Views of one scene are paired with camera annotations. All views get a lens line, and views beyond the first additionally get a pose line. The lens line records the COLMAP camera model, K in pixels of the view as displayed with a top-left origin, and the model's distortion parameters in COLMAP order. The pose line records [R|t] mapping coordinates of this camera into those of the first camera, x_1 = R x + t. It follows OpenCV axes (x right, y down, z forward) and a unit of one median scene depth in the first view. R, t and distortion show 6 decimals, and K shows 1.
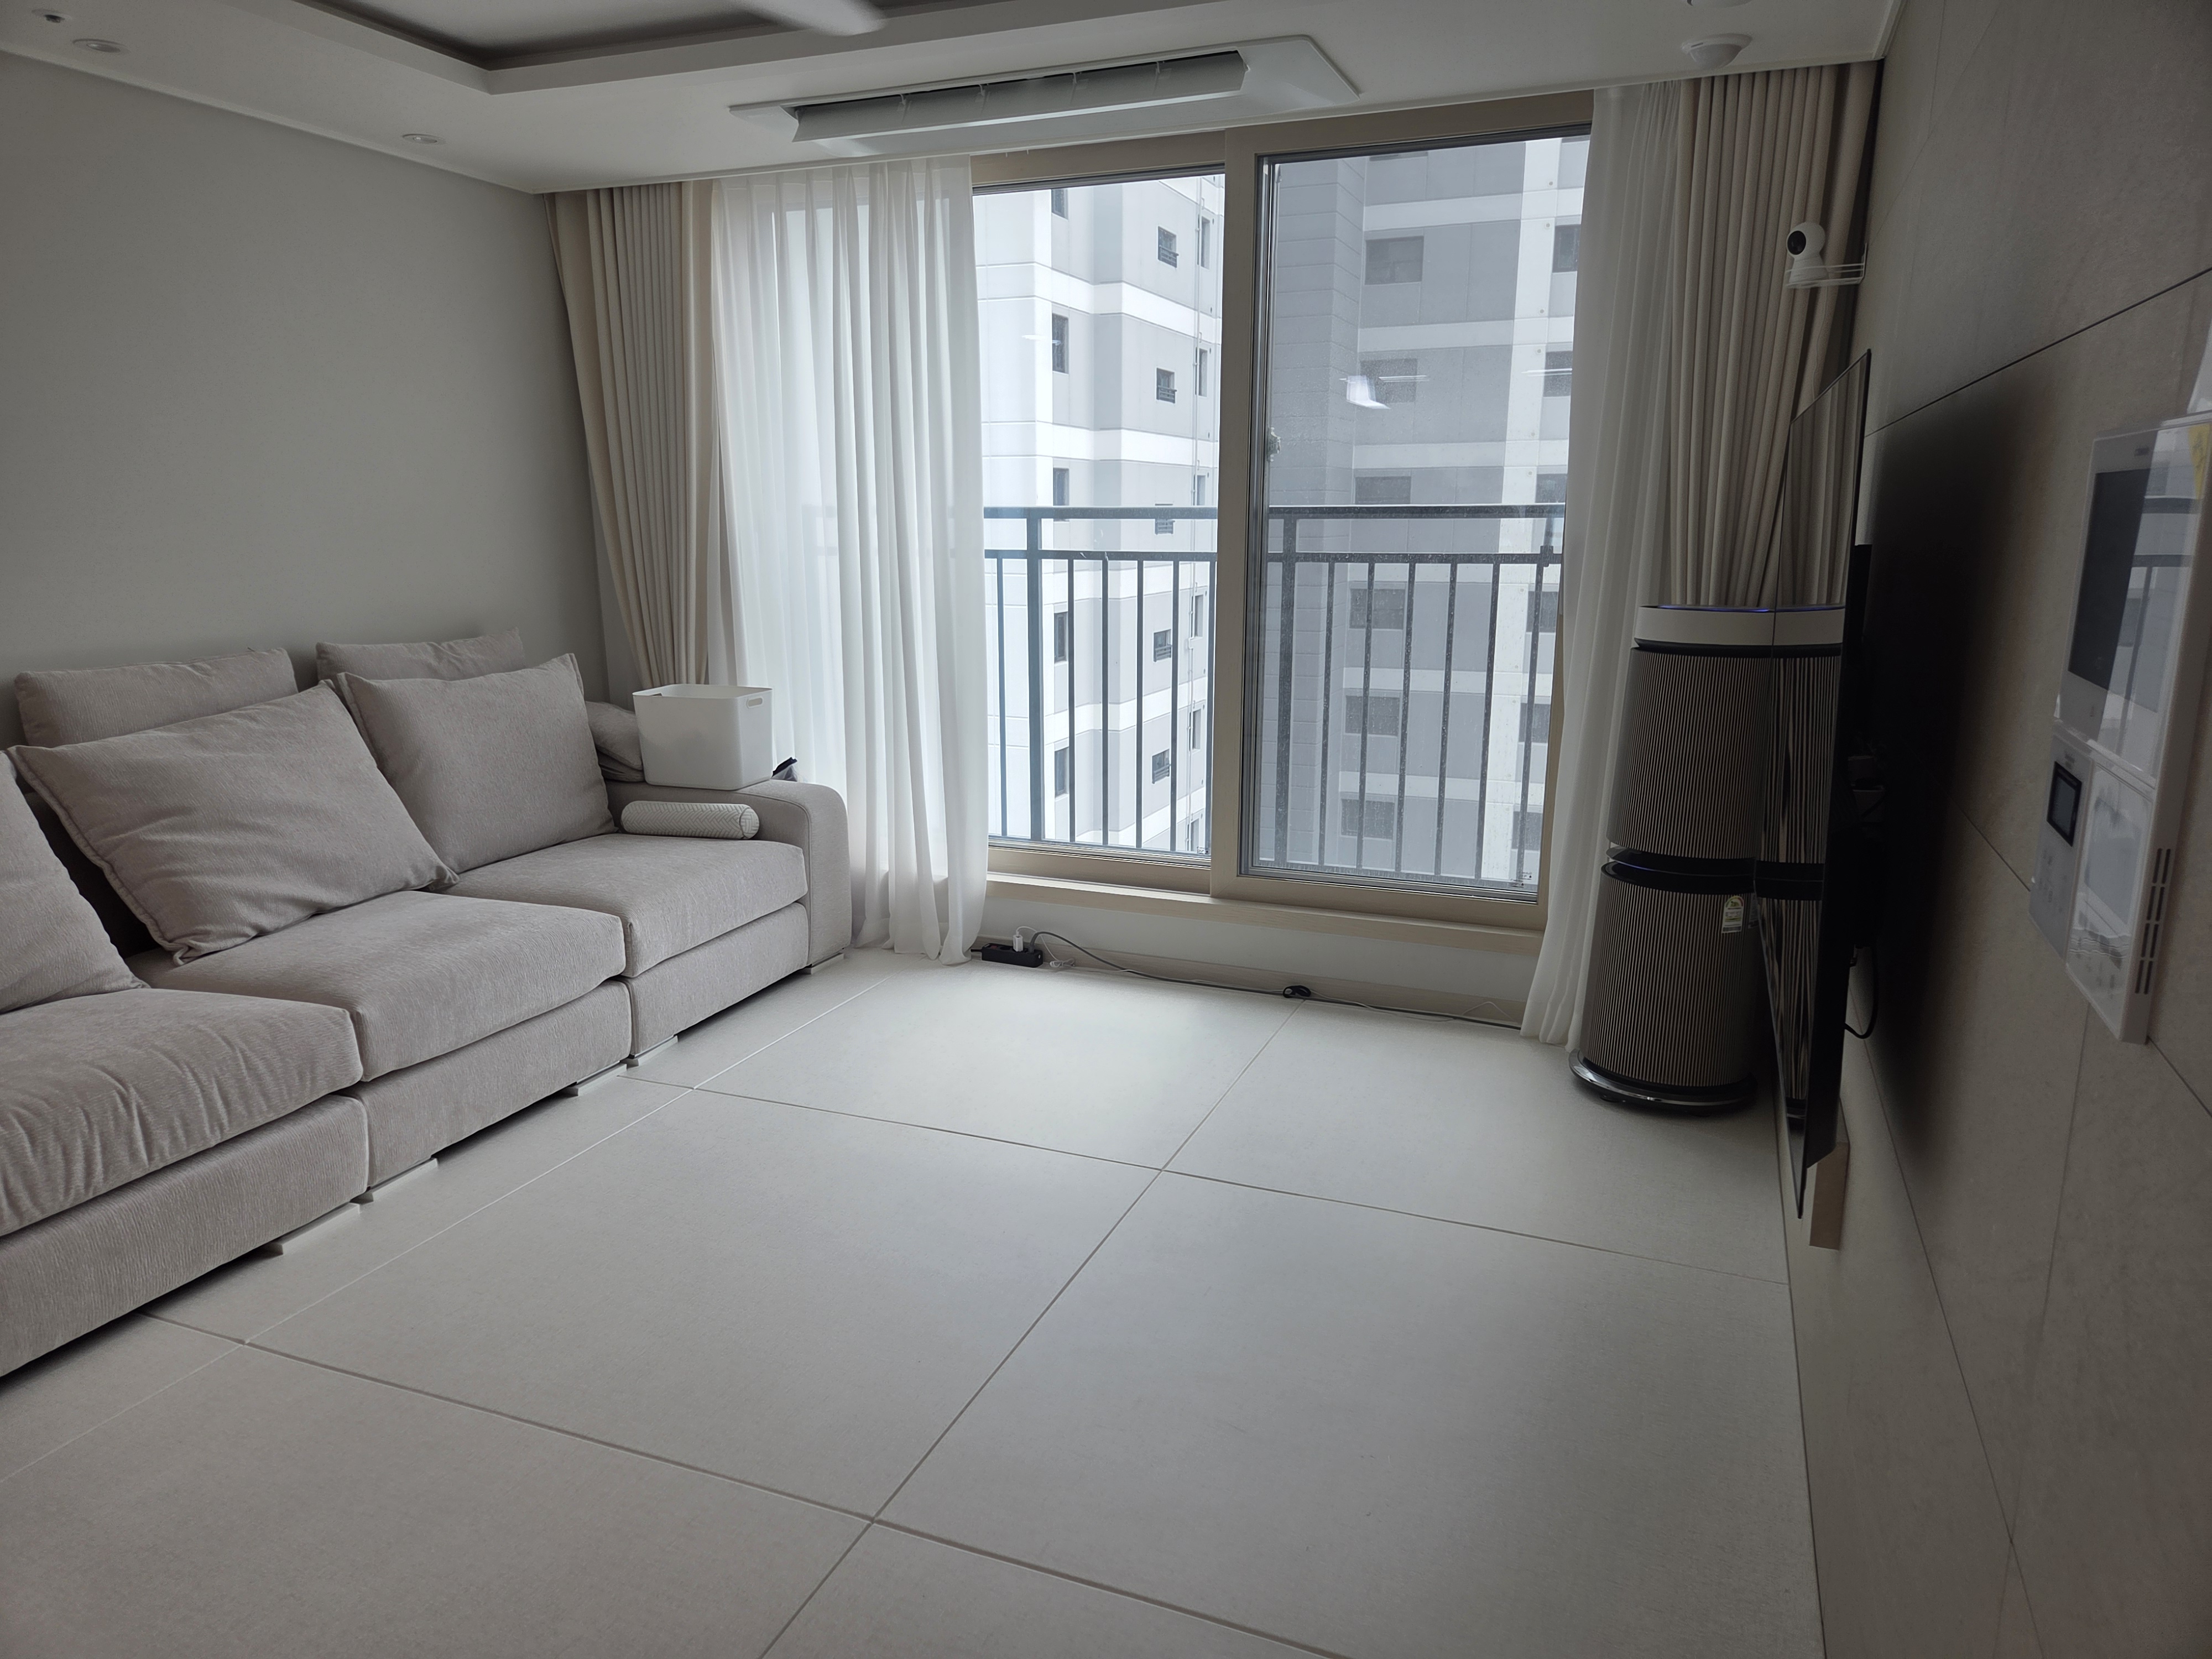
lens RADIAL K [[1499.7, 0, 1099.1], [0, 1499.7, 840.0], [0, 0, 1]] dist [0.070119, -0.057662]
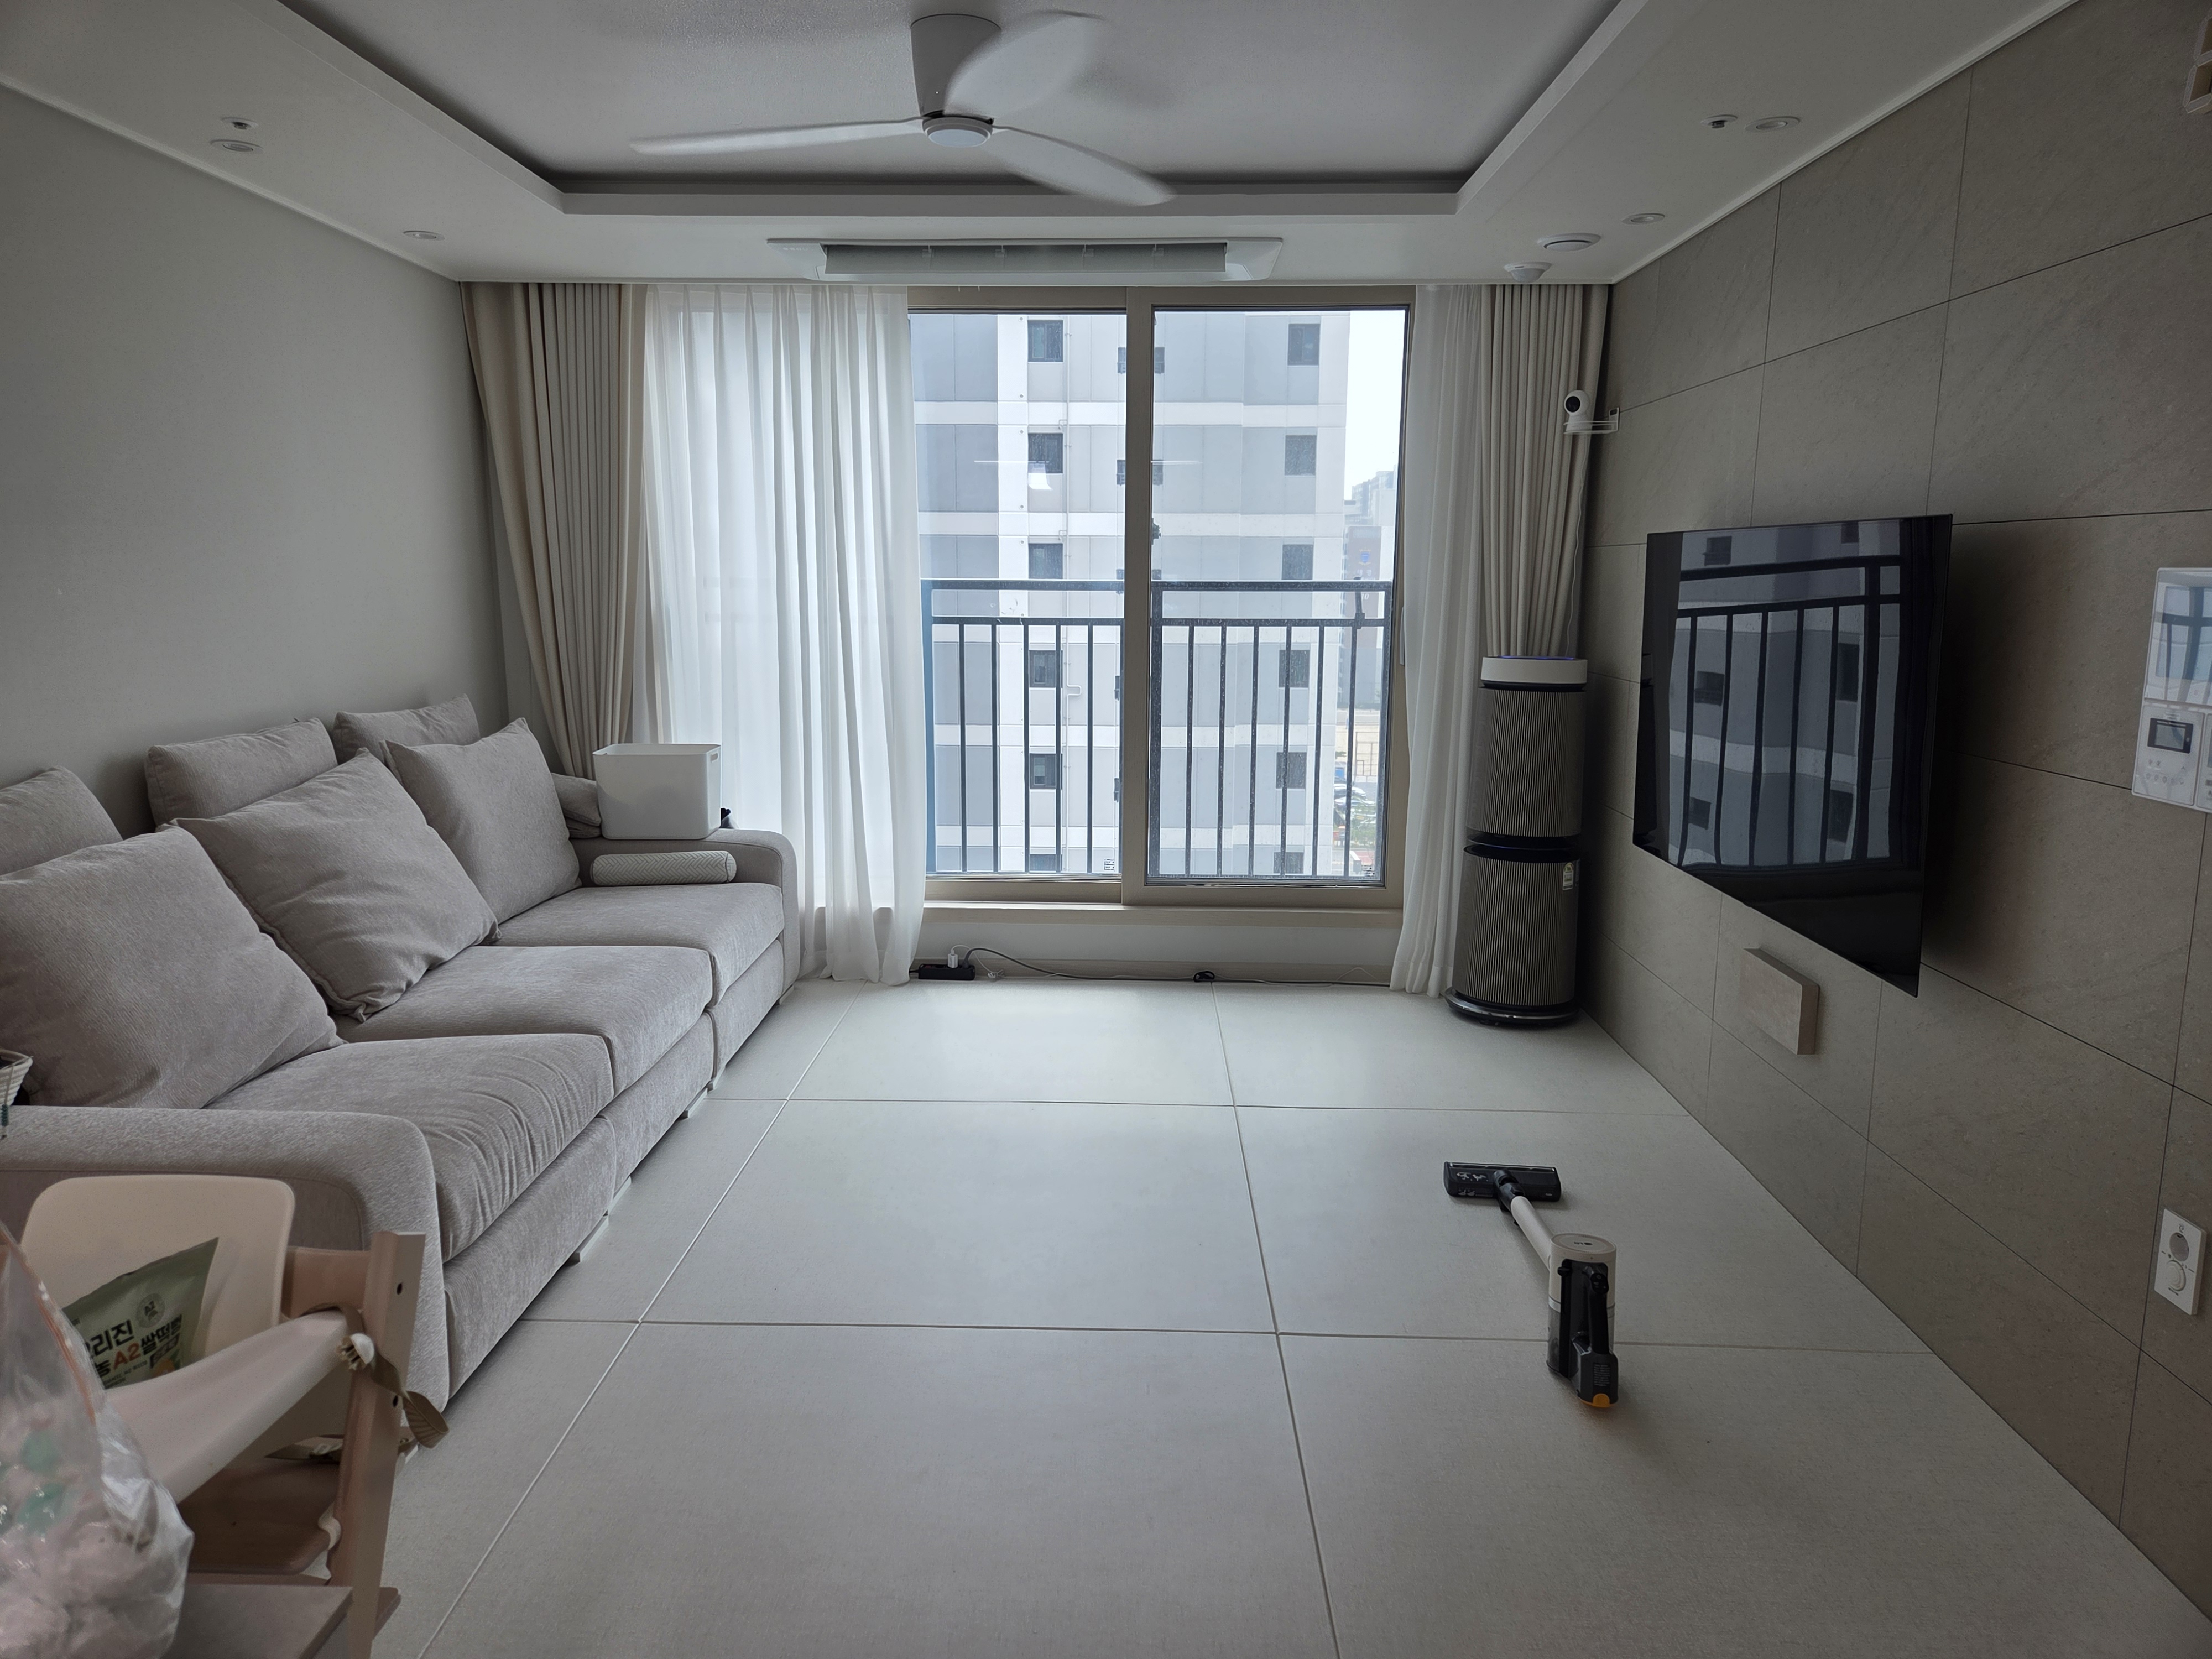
lens RADIAL K [[1503.2, 0, 1107.5], [0, 1503.2, 810.7], [0, 0, 1]] dist [0.062787, -0.052603]
pose [[0.932310, -0.051082, 0.358035, -0.374662], [0.071948, 0.996384, -0.045193, 0.017198], [-0.354432, 0.067894, 0.932614, -0.115728]]
